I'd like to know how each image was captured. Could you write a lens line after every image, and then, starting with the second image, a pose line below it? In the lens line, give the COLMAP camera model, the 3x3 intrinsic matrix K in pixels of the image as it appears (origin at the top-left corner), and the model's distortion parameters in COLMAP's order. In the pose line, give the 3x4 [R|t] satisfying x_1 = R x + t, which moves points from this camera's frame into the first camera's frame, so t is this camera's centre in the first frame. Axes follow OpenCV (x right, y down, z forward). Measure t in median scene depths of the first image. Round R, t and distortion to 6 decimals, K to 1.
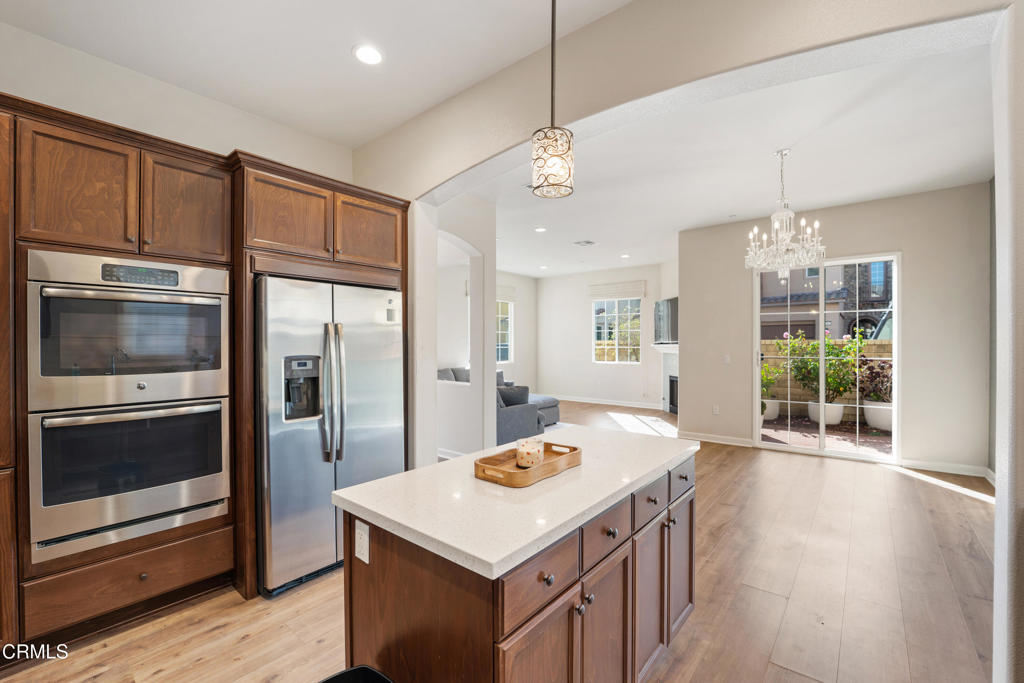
lens RADIAL K [[422.8, 0, 509.0], [0, 422.8, 344.1], [0, 0, 1]] dist [-0.013062, 0.000391]
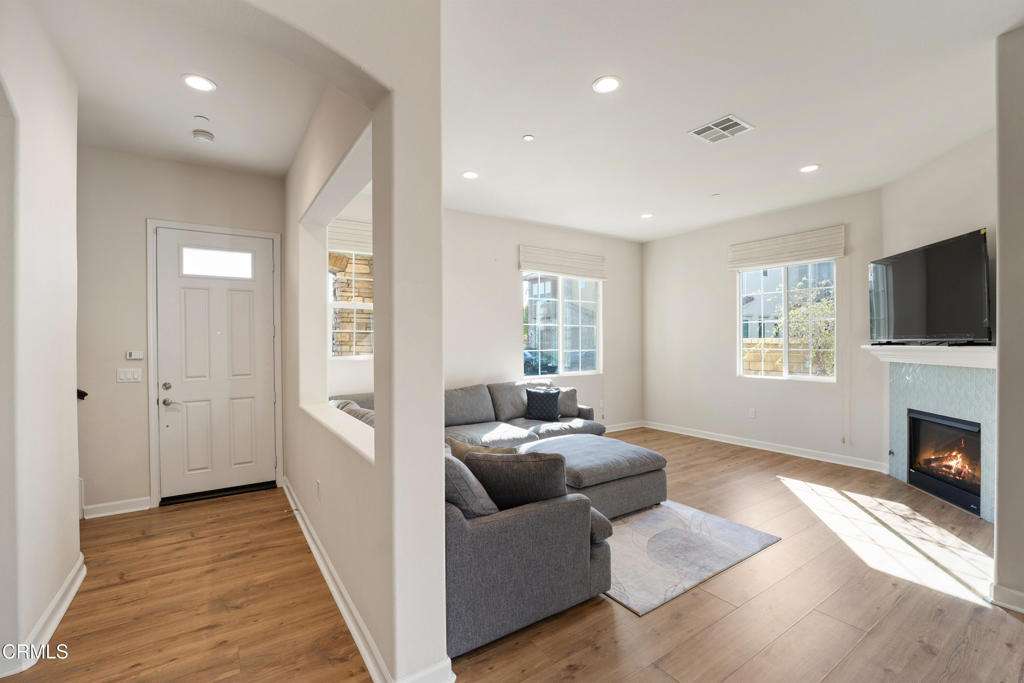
lens RADIAL K [[439.4, 0, 510.5], [0, 439.4, 342.4], [0, 0, 1]] dist [-0.019942, 0.001390]
pose [[0.961650, -0.003764, -0.274255, 0.084974], [0.003467, 0.999993, -0.001564, -0.003757], [0.274259, 0.000554, 0.961656, 0.452981]]
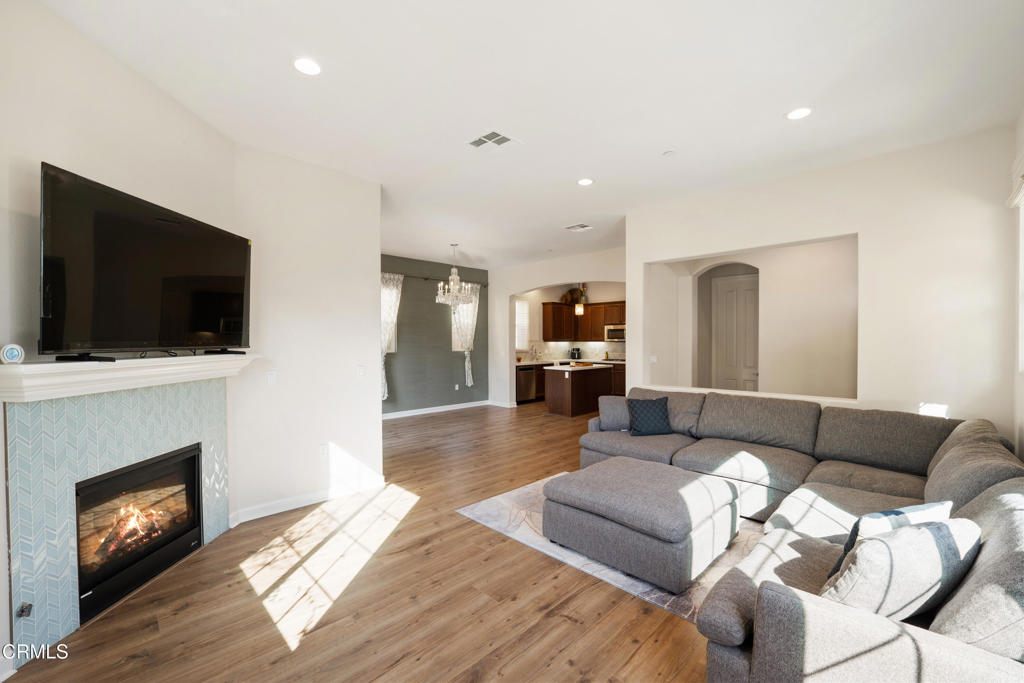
lens RADIAL K [[422.8, 0, 508.5], [0, 422.8, 340.6], [0, 0, 1]] dist [-0.013062, 0.000391]
pose [[-0.994921, 0.003594, 0.100591, 0.111970], [0.003921, 0.999988, 0.003055, -0.012913], [-0.100579, 0.003434, -0.994923, 1.431584]]
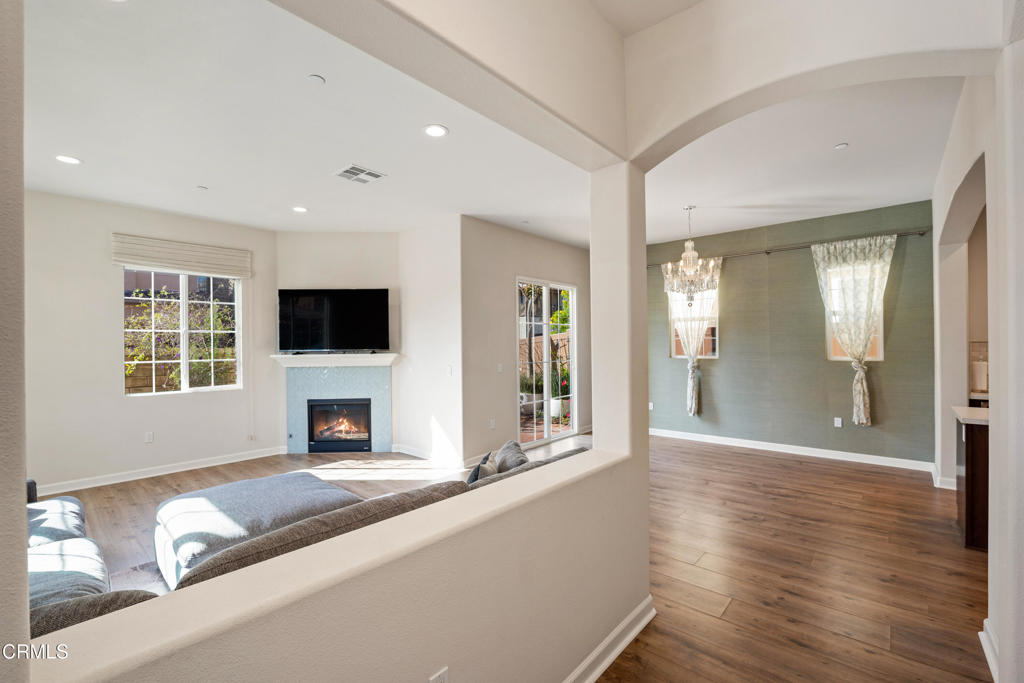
lens RADIAL K [[439.4, 0, 510.3], [0, 439.4, 343.2], [0, 0, 1]] dist [-0.019942, 0.001390]
pose [[0.031055, 0.001840, 0.999516, -0.376211], [0.011466, 0.999932, -0.002197, -0.013451], [-0.999452, 0.011528, 0.031032, 0.755643]]
